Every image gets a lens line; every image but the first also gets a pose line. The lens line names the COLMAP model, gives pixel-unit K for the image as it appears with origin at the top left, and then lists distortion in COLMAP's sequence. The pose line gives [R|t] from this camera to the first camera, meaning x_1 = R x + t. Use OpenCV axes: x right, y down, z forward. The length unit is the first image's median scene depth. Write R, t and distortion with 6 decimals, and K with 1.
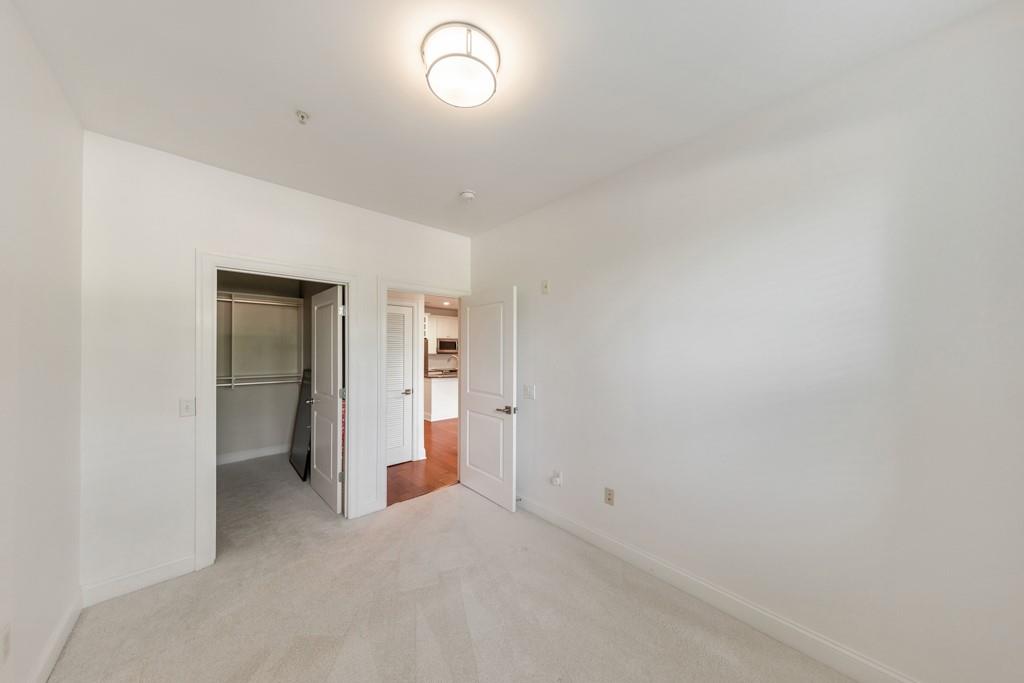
lens RADIAL K [[321.0, 0, 510.1], [0, 321.0, 351.3], [0, 0, 1]] dist [0.000144, 0.000003]
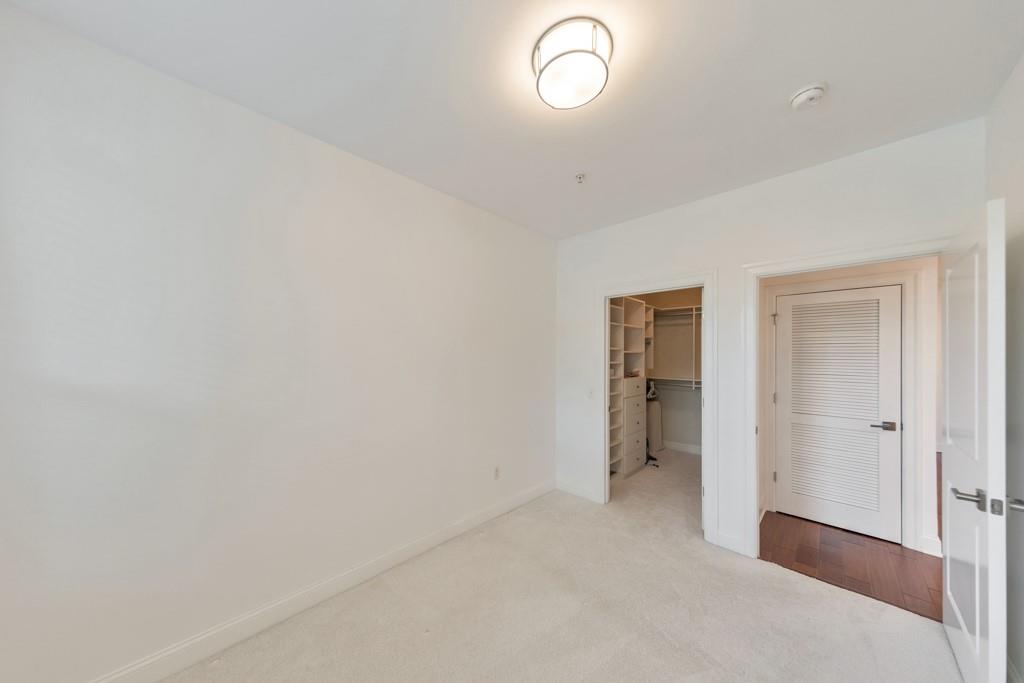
lens RADIAL K [[337.9, 0, 510.6], [0, 337.9, 353.2], [0, 0, 1]] dist [-0.000216, -0.000011]
pose [[0.049879, -0.002887, -0.998751, 0.401152], [-0.008891, 0.999955, -0.003335, -0.002533], [0.998716, 0.009046, 0.049851, 0.360221]]
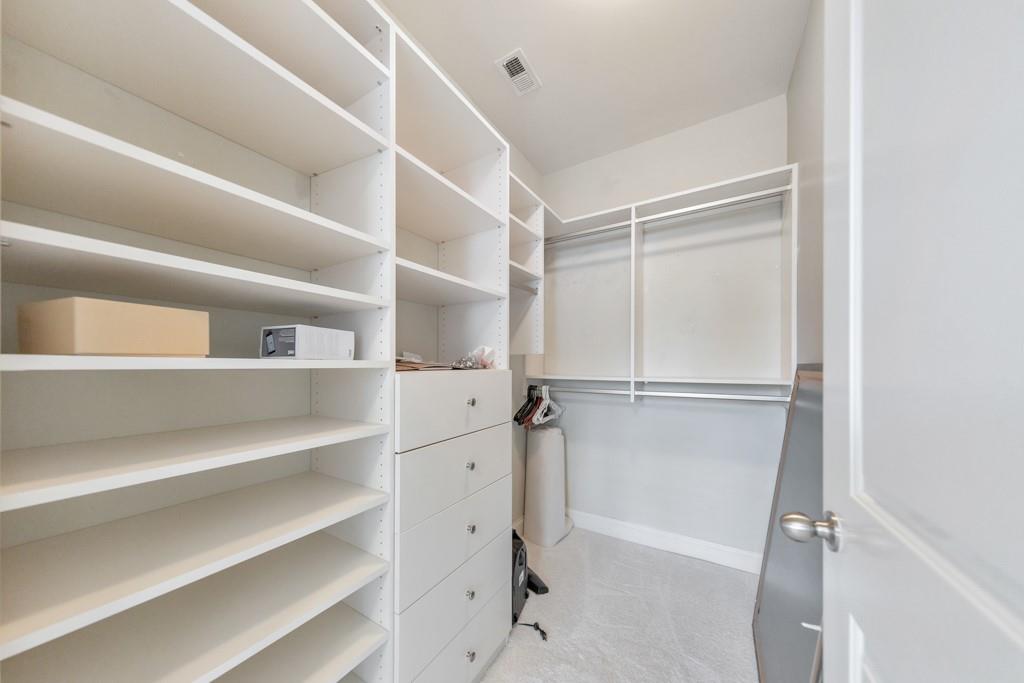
lens RADIAL K [[332.8, 0, 512.2], [0, 332.8, 364.9], [0, 0, 1]] dist [0.000225, -0.000011]
pose [[0.268617, 0.003937, -0.963239, -0.552845], [-0.005871, 0.999980, 0.002450, 0.080228], [0.963229, 0.004997, 0.268635, 0.881632]]
